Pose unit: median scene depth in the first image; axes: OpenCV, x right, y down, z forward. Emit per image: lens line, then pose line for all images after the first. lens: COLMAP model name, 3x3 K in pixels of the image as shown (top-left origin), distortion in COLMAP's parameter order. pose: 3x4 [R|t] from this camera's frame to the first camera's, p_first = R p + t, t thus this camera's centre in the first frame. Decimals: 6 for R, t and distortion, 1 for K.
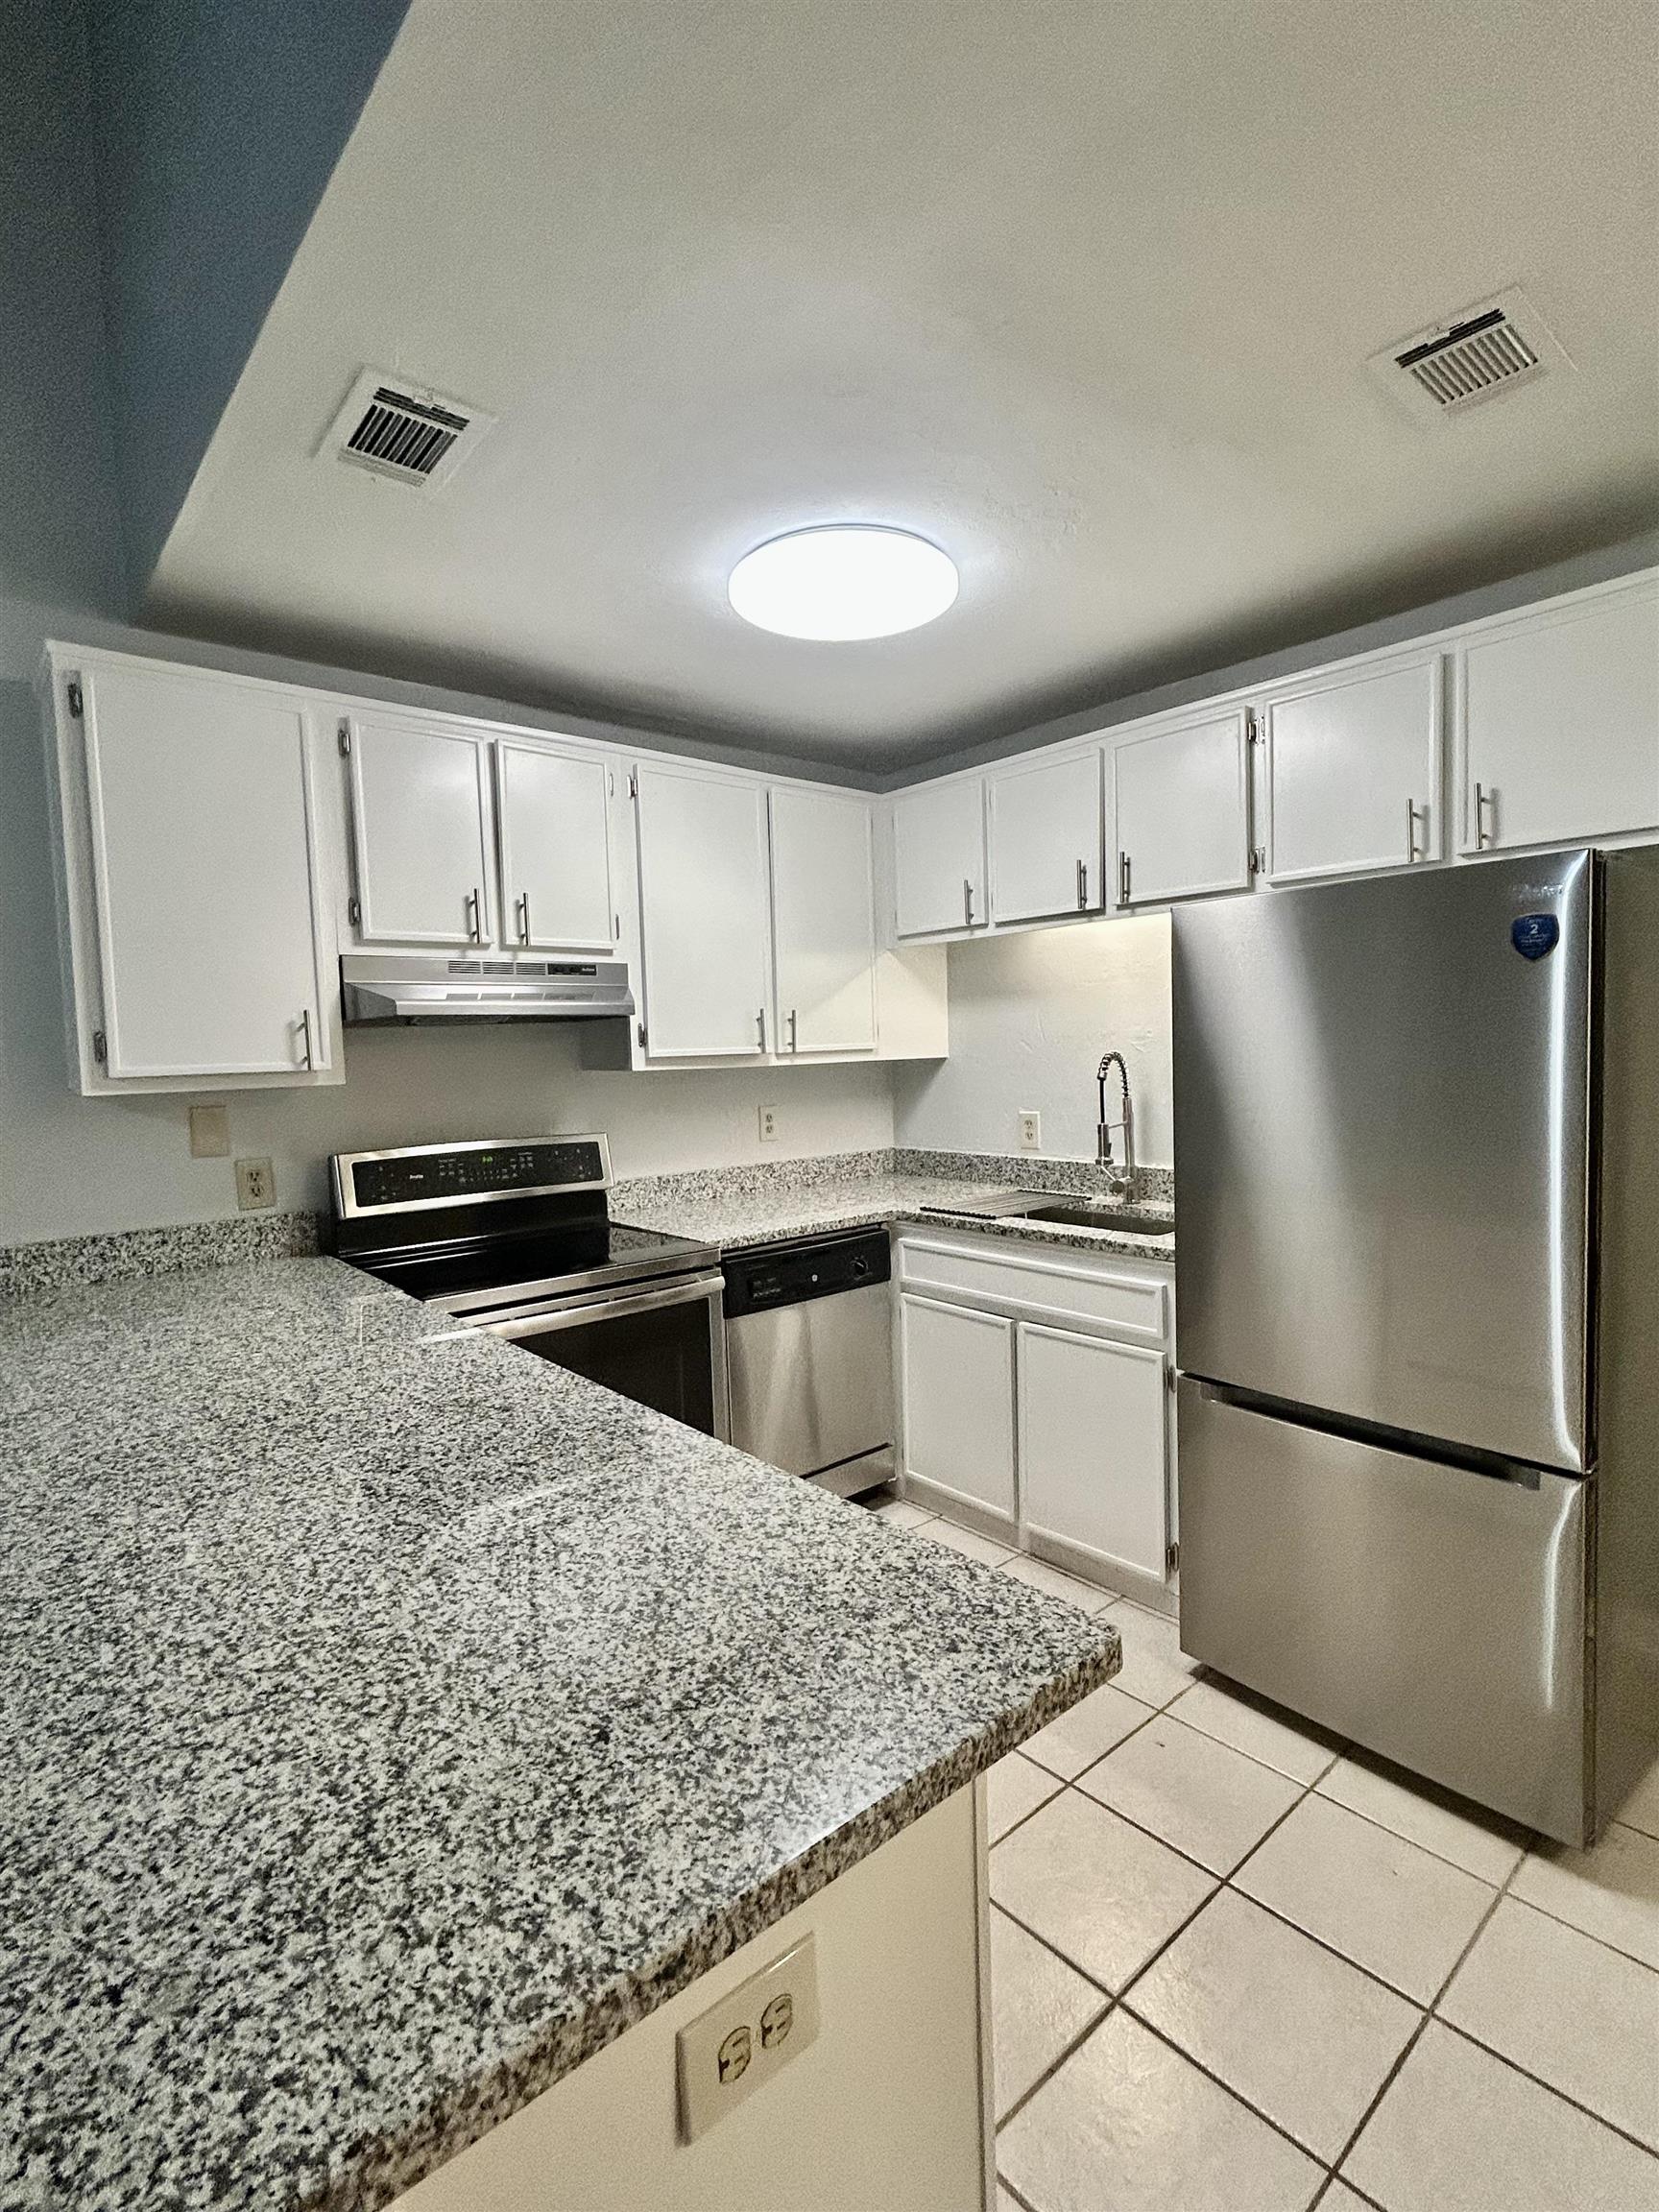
lens RADIAL K [[1040.3, 0, 822.9], [0, 1040.3, 1102.1], [0, 0, 1]] dist [-0.003912, 0.001235]
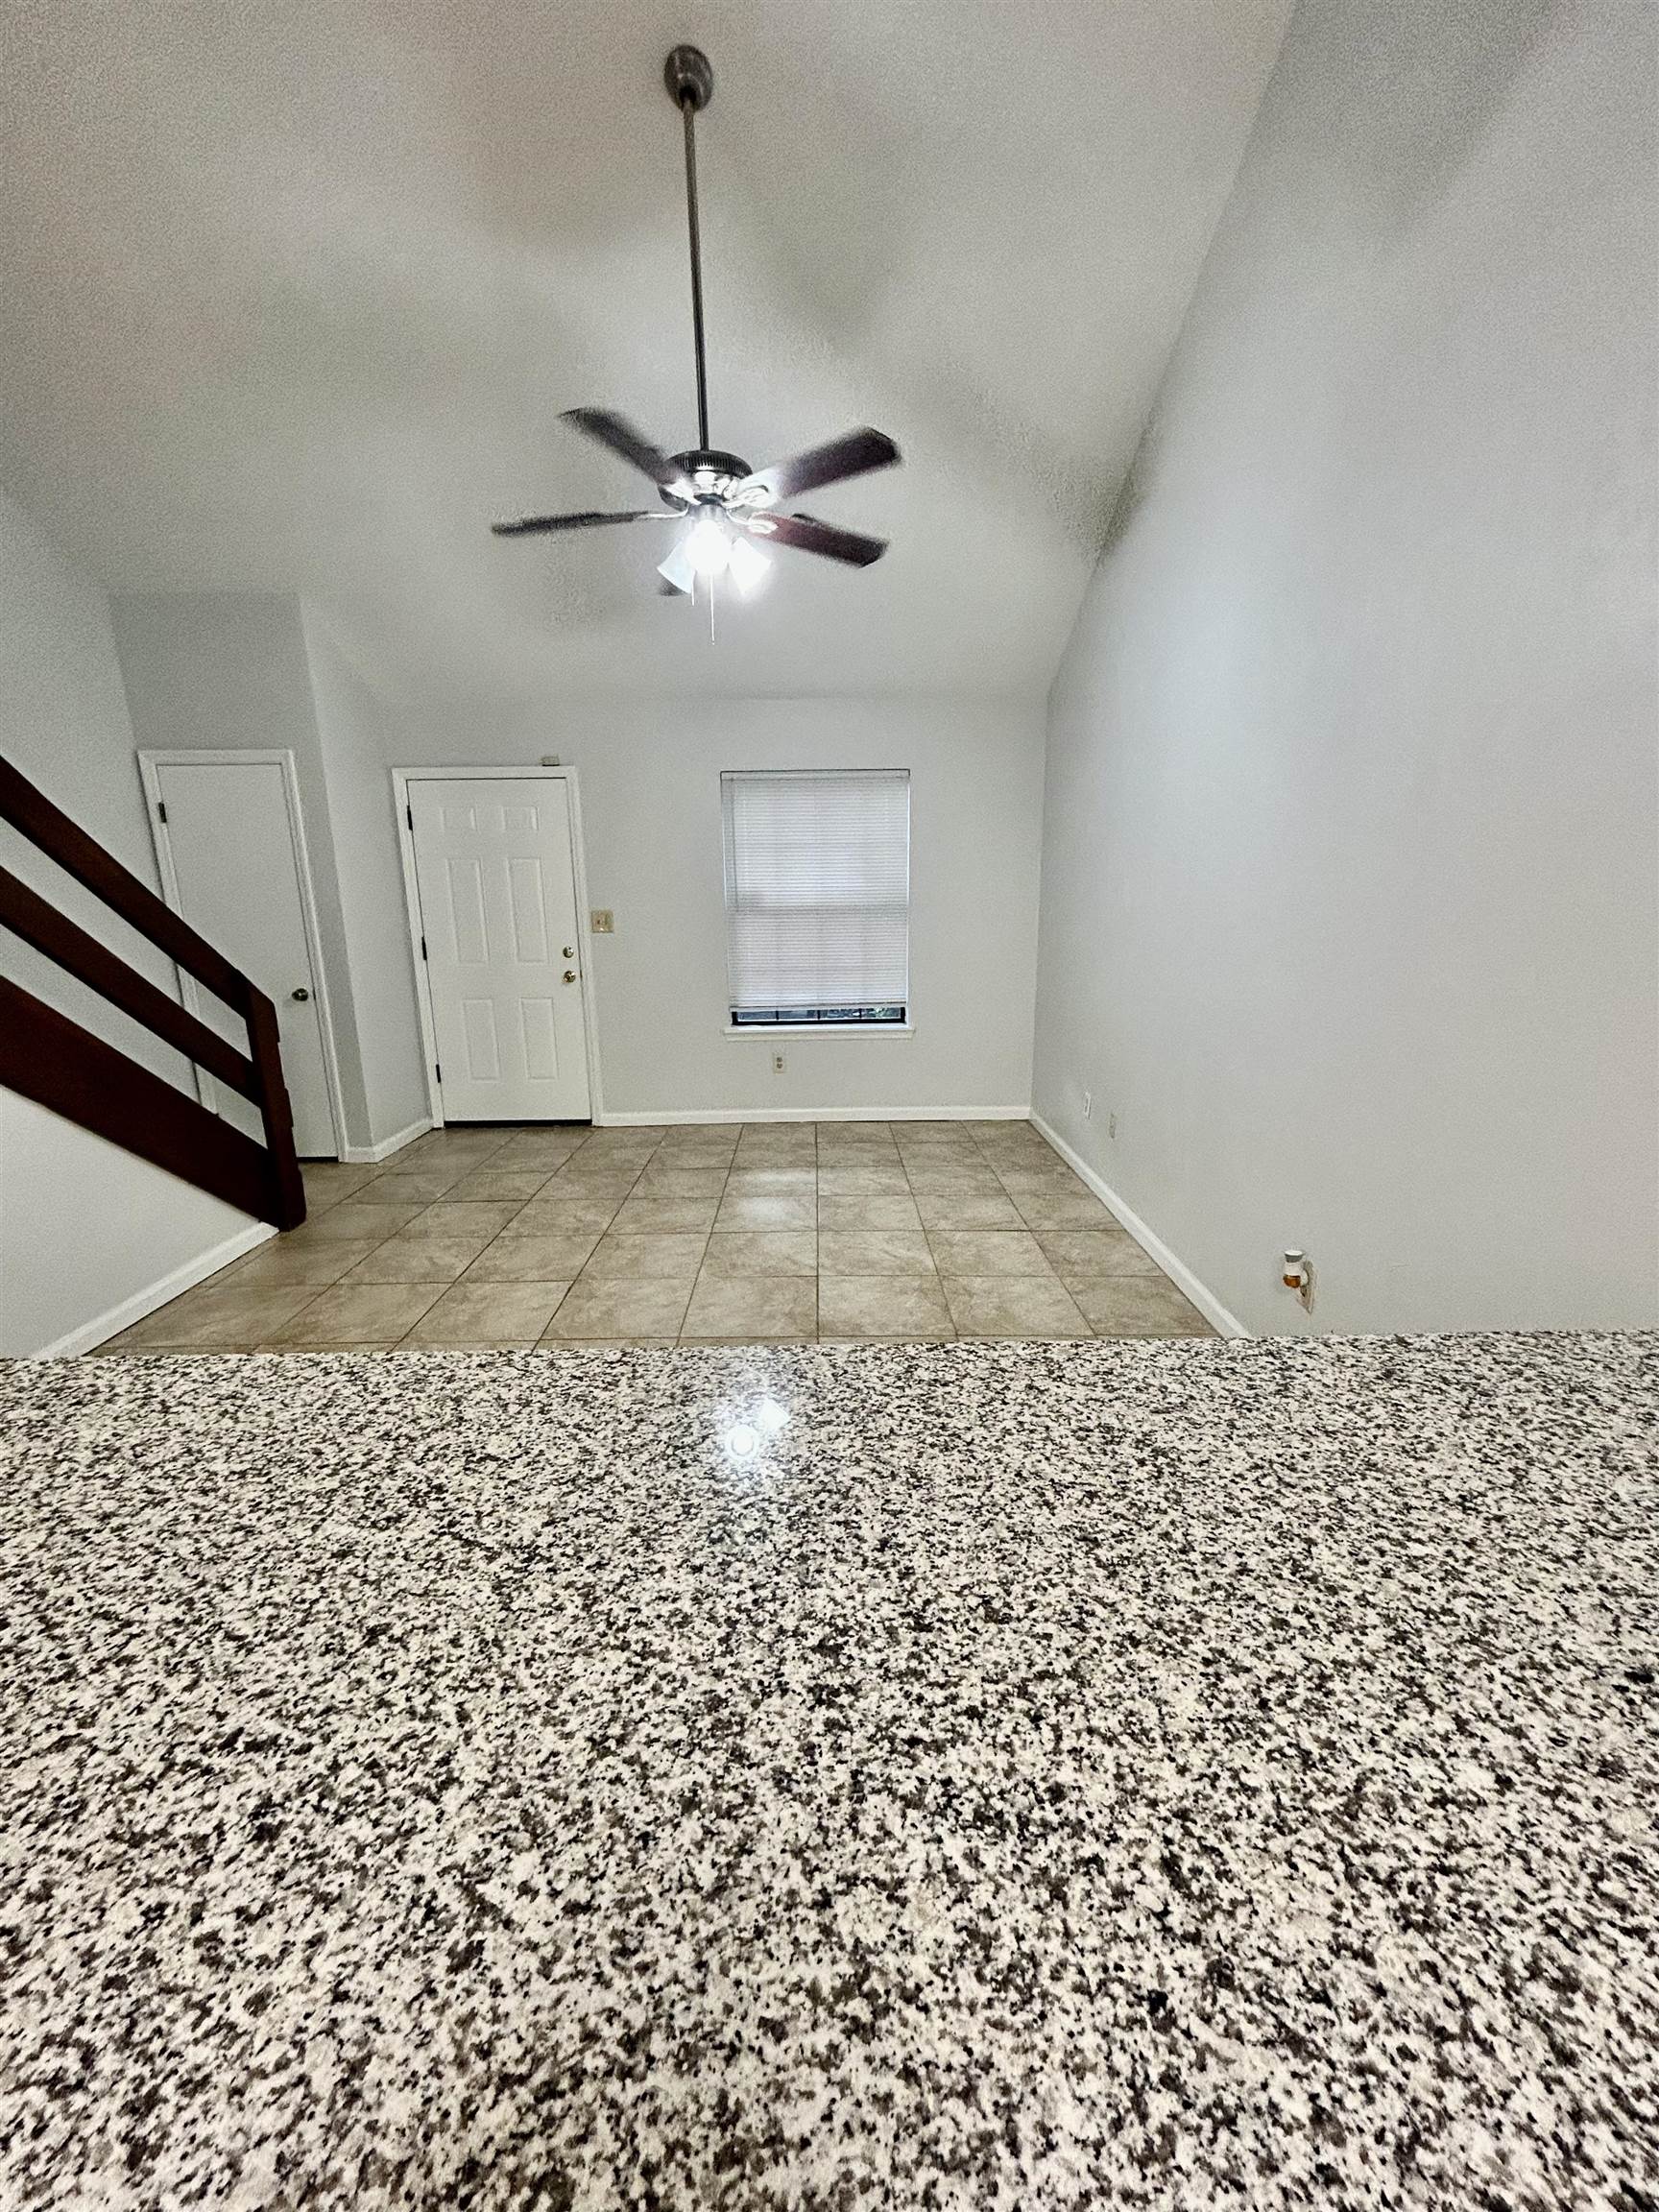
lens RADIAL K [[893.3, 0, 824.5], [0, 893.3, 1106.0], [0, 0, 1]] dist [0.000598, -0.000013]
pose [[-0.641138, 0.213511, -0.737126, -0.176185], [-0.012444, 0.957500, 0.288166, -0.031872], [0.767325, 0.193927, -0.611233, 0.701945]]
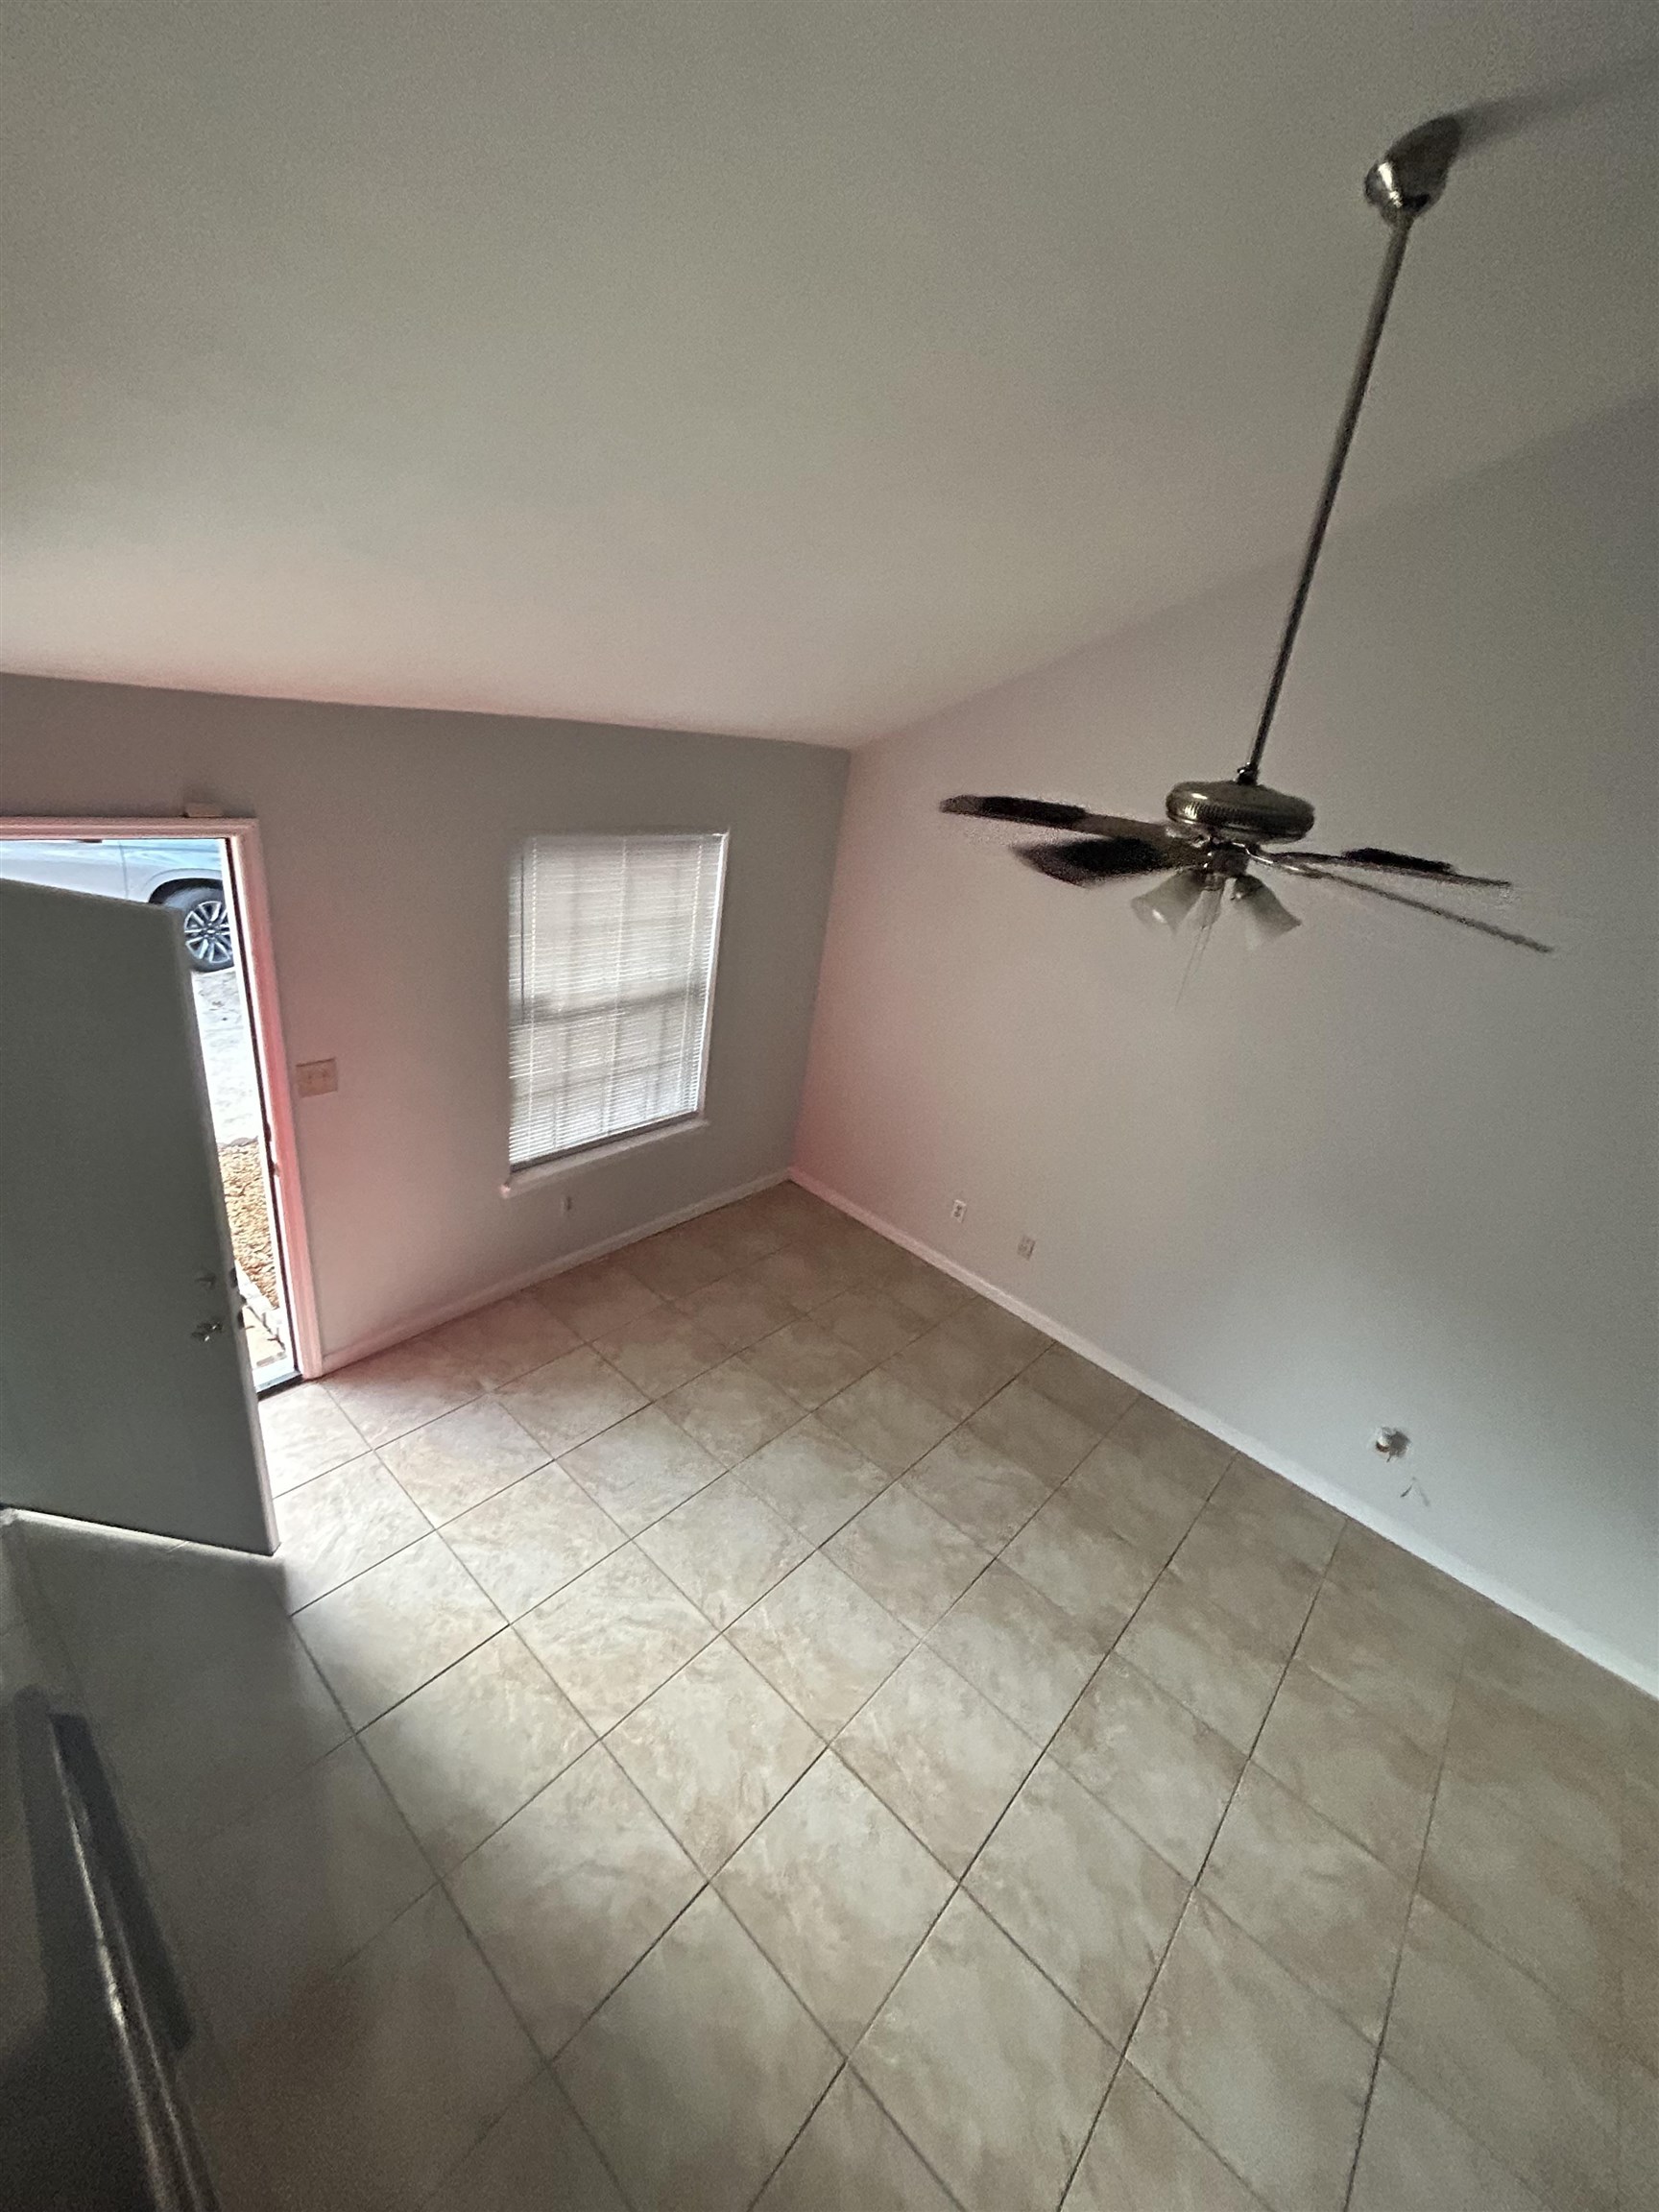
lens RADIAL K [[893.3, 0, 822.9], [0, 893.3, 1104.8], [0, 0, 1]] dist [0.000598, -0.000013]
pose [[0.130120, 0.460191, -0.878233, -0.313134], [-0.201105, 0.879602, 0.431112, -0.478430], [0.970889, 0.120521, 0.207000, -0.677142]]
